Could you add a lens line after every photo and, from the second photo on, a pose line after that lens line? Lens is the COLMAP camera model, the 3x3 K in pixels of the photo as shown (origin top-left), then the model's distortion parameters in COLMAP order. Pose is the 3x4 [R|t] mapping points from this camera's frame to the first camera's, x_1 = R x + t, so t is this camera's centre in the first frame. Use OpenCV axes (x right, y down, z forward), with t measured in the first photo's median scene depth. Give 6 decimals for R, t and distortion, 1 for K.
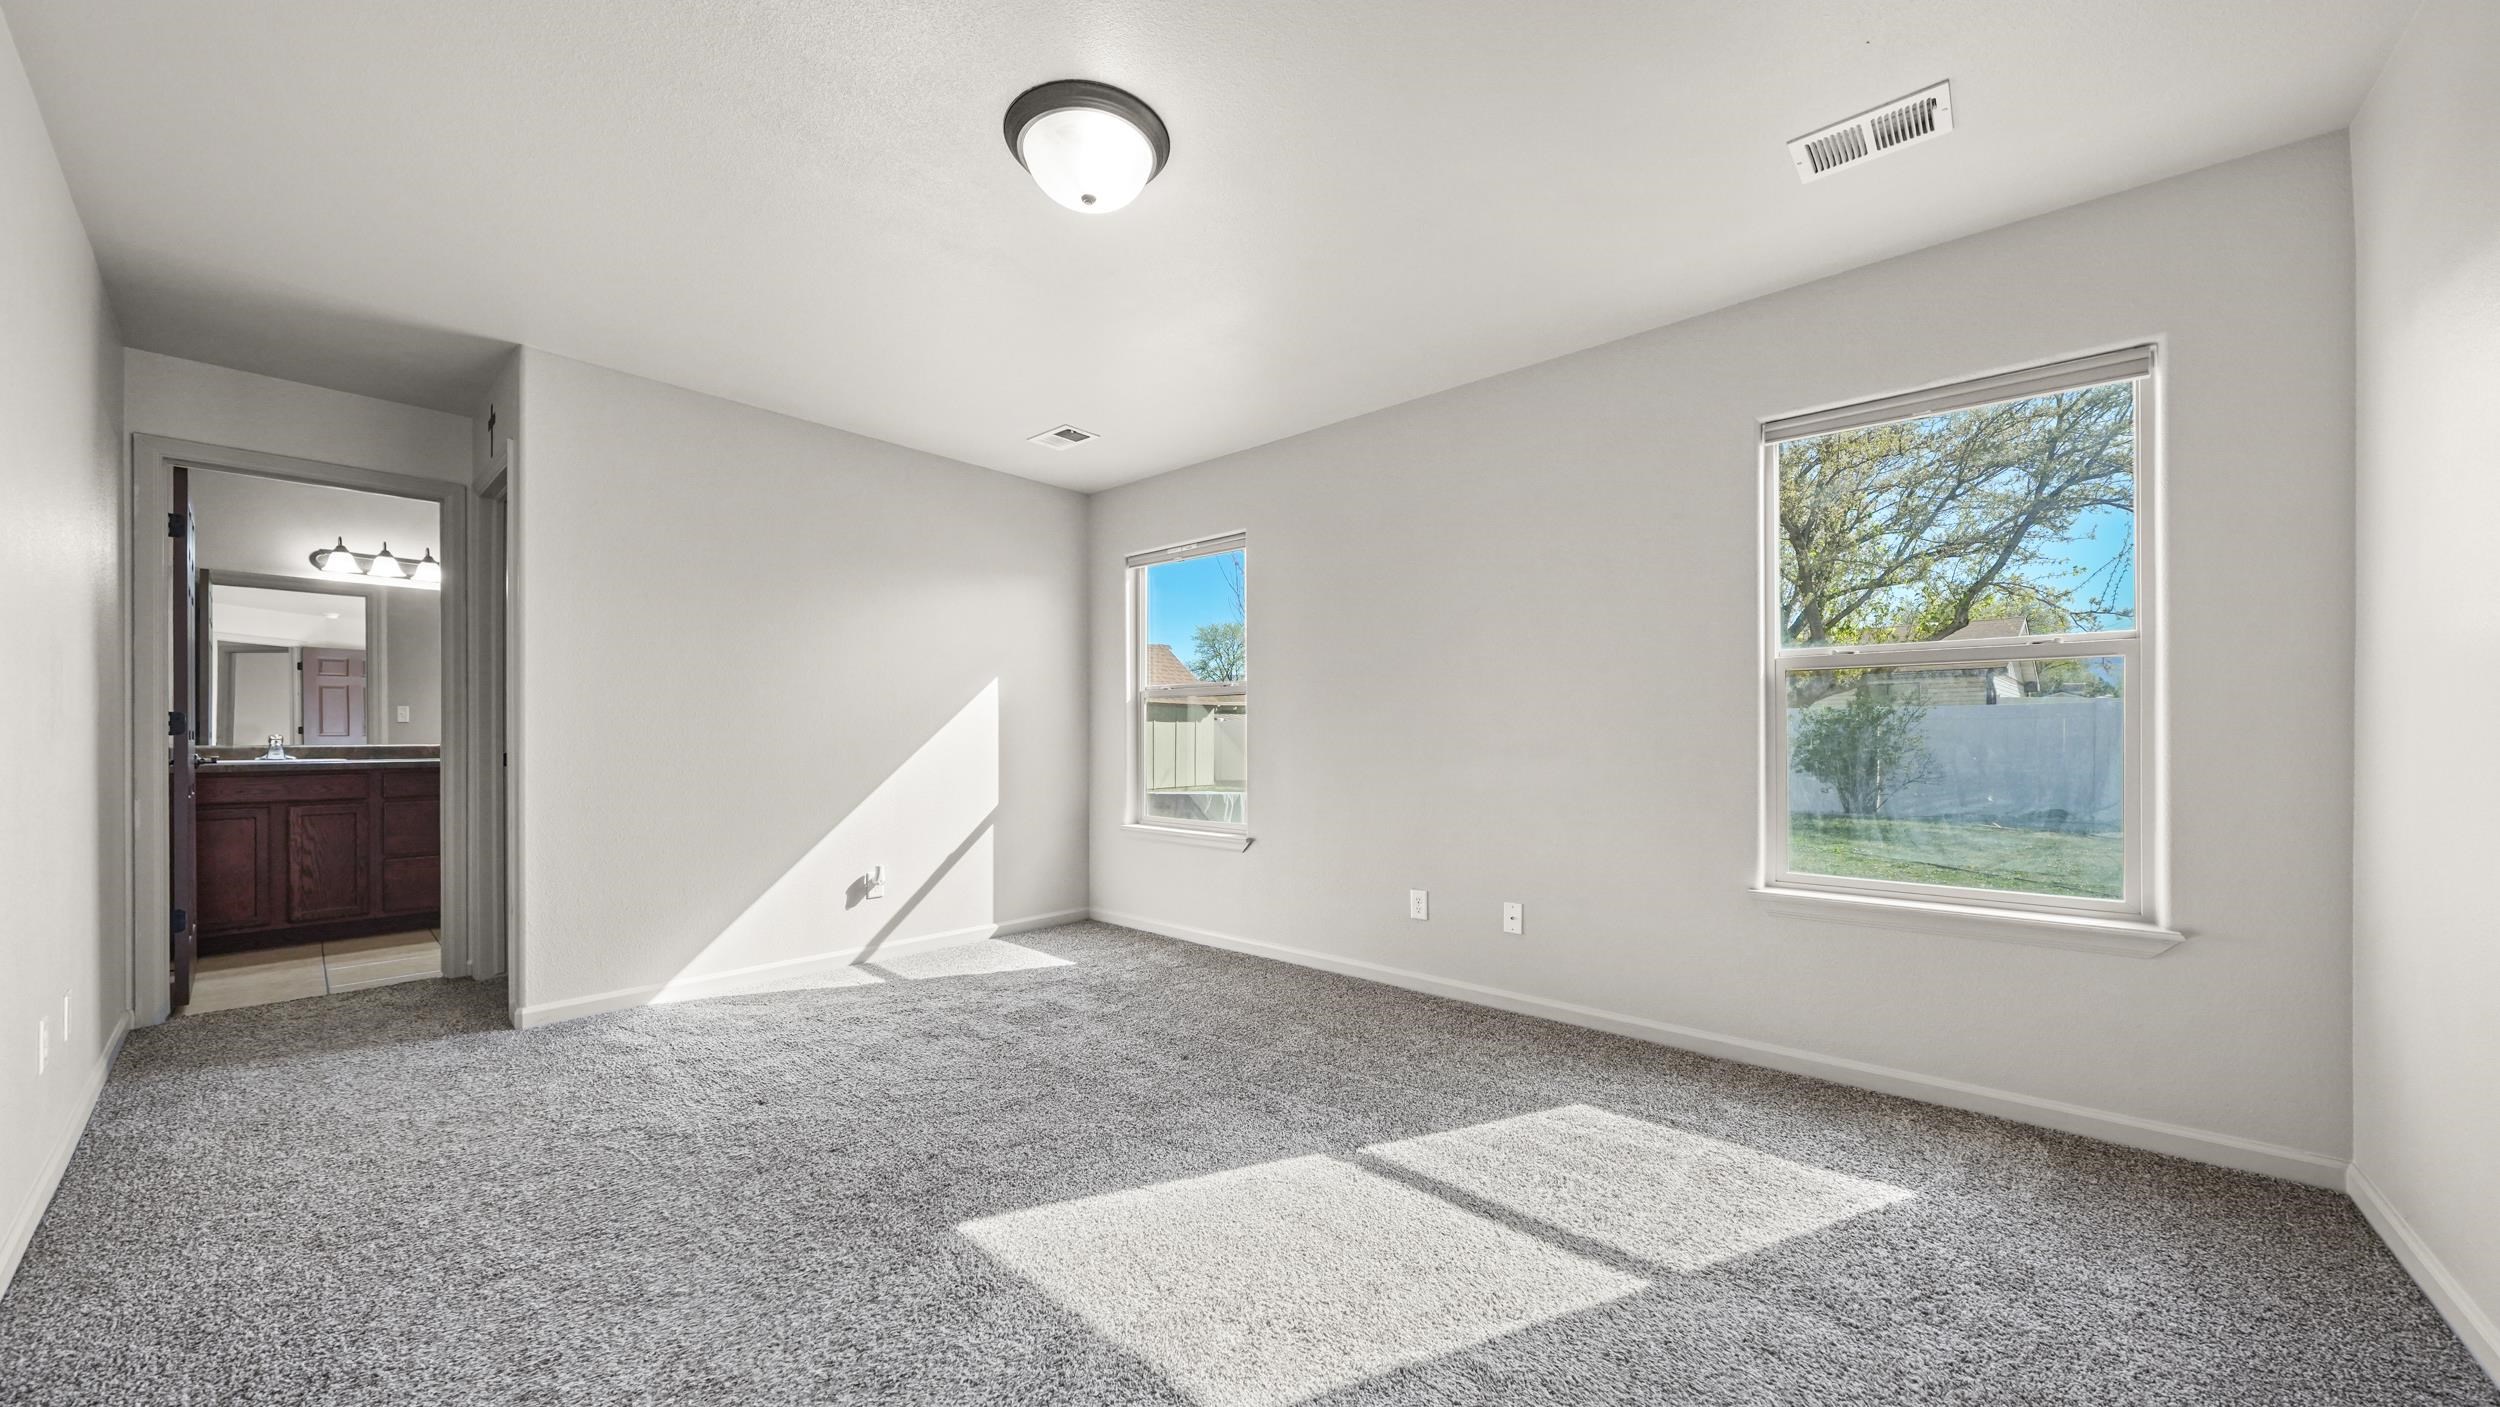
lens RADIAL K [[861.3, 0, 1252.0], [0, 861.3, 722.7], [0, 0, 1]] dist [-0.006526, -0.000058]
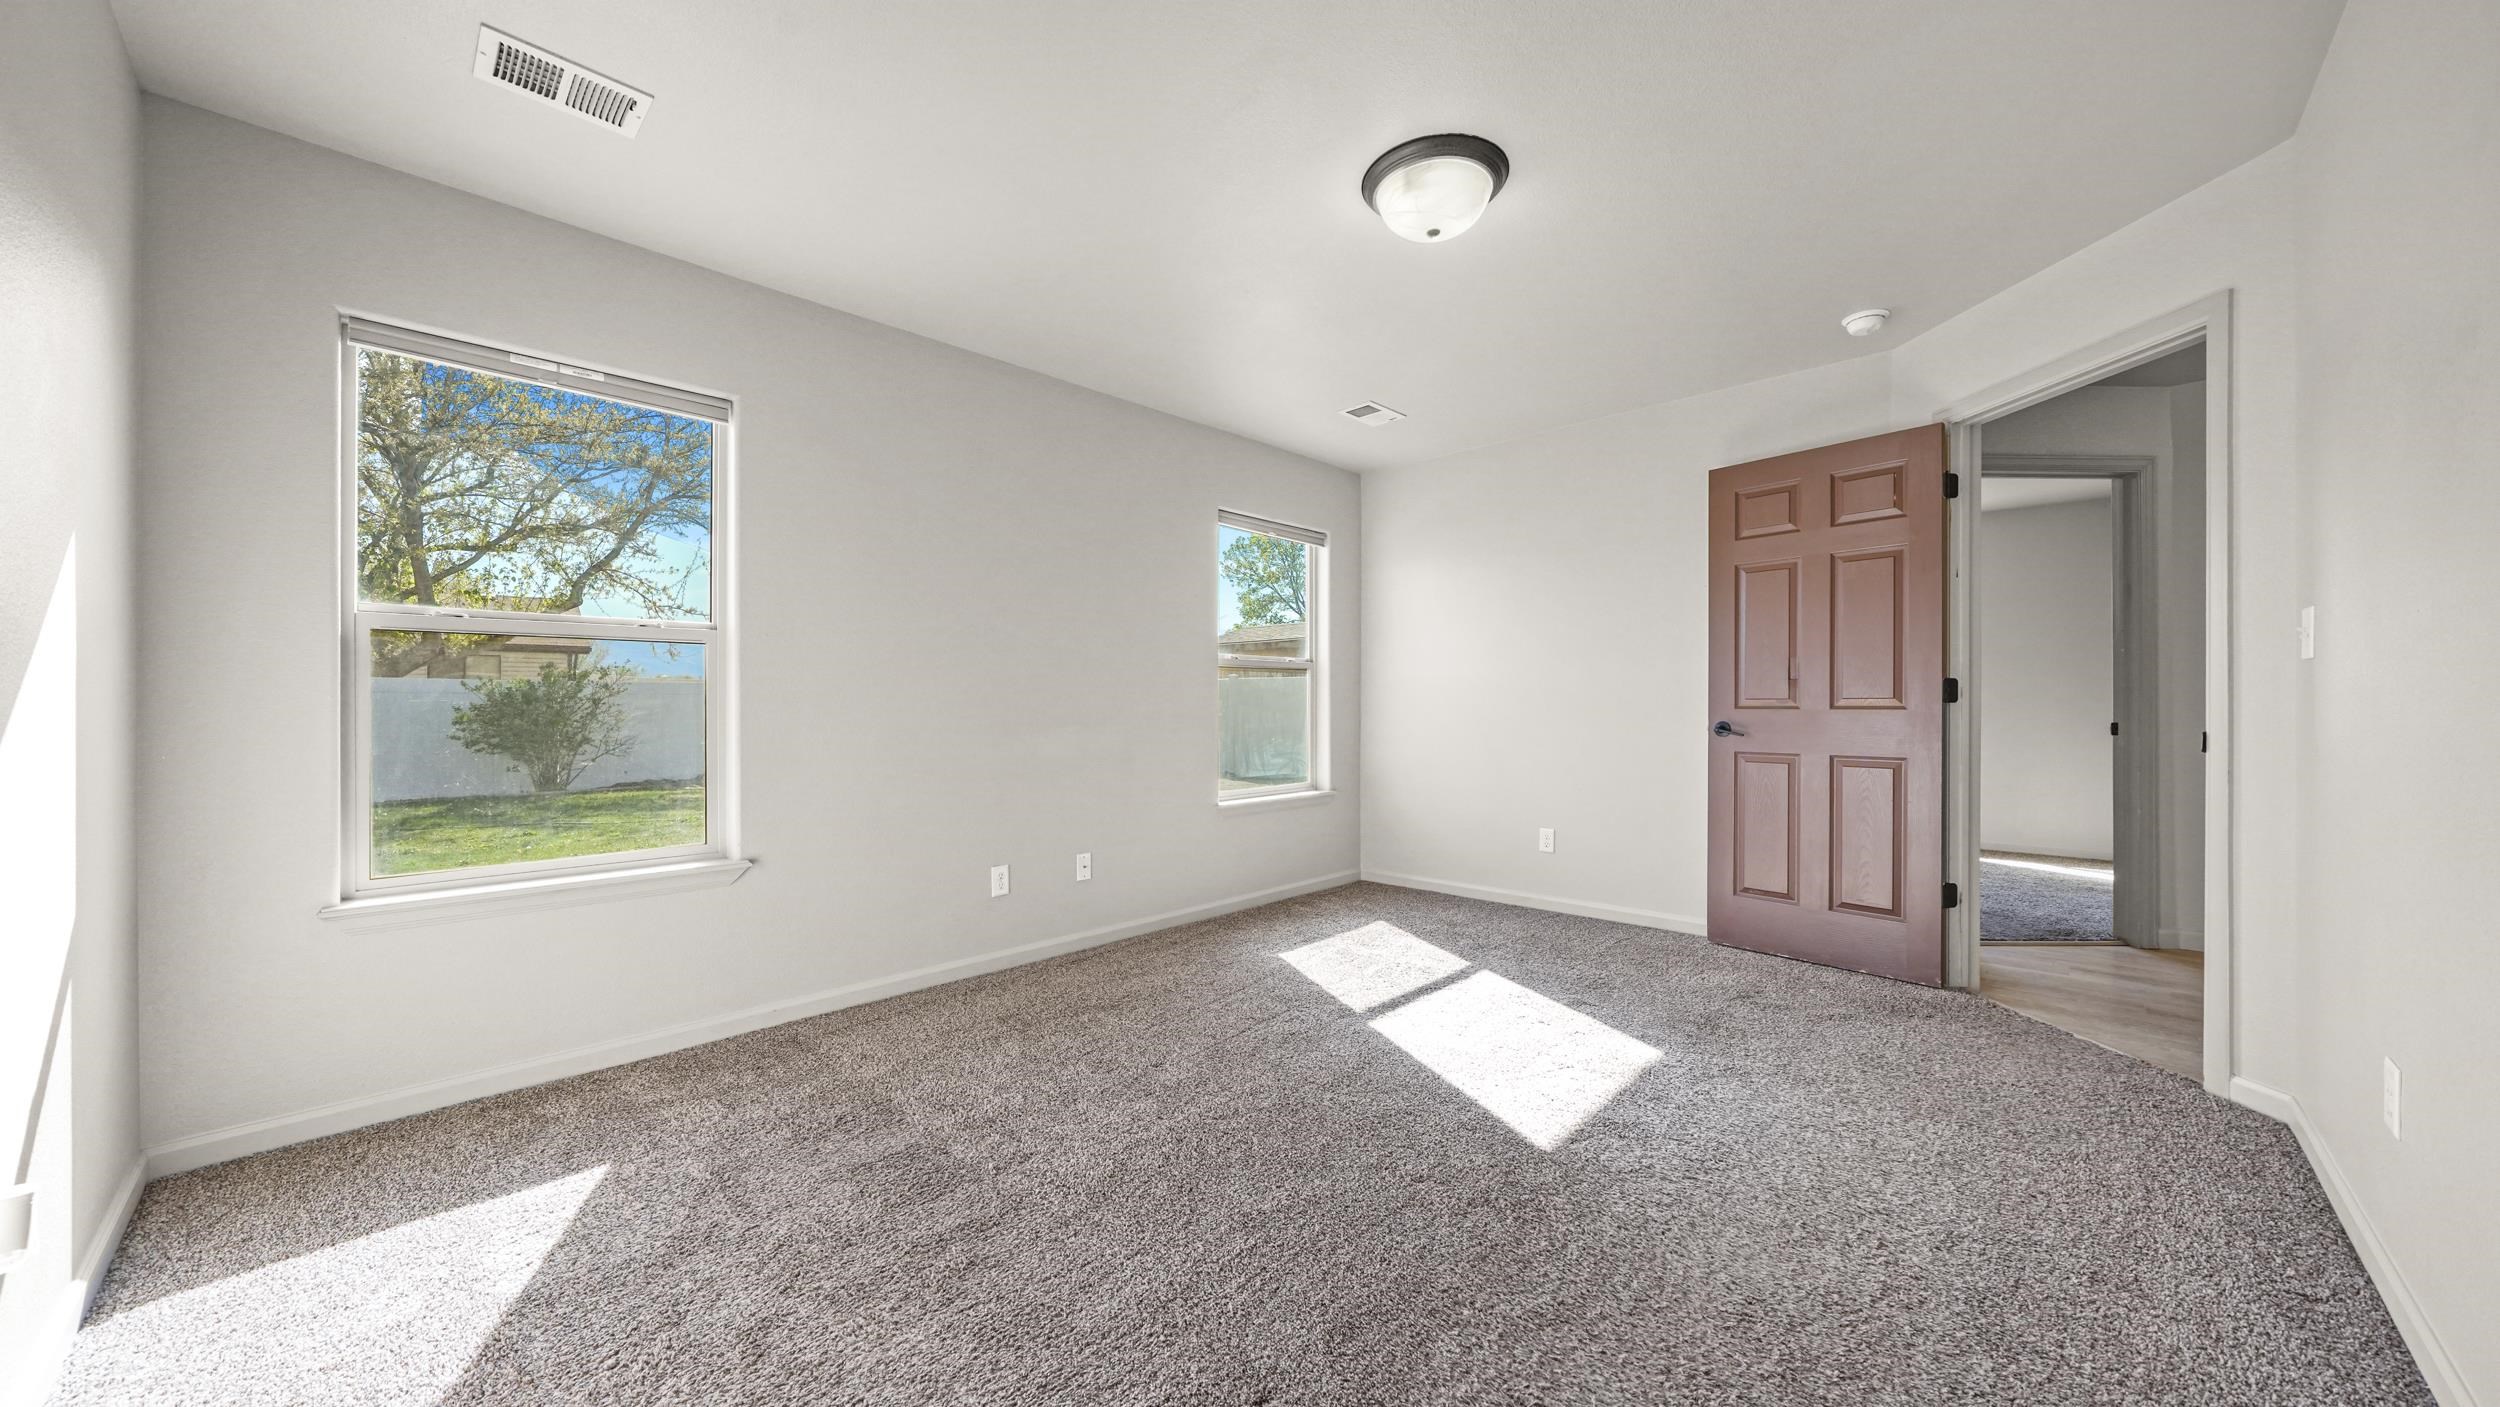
lens RADIAL K [[854.4, 0, 1250.7], [0, 854.4, 710.6], [0, 0, 1]] dist [0.001064, 0.000072]
pose [[0.053652, -0.001185, 0.998559, -0.206738], [-0.010254, 0.999946, 0.001737, 0.004560], [-0.998507, -0.010333, 0.053637, 0.186613]]
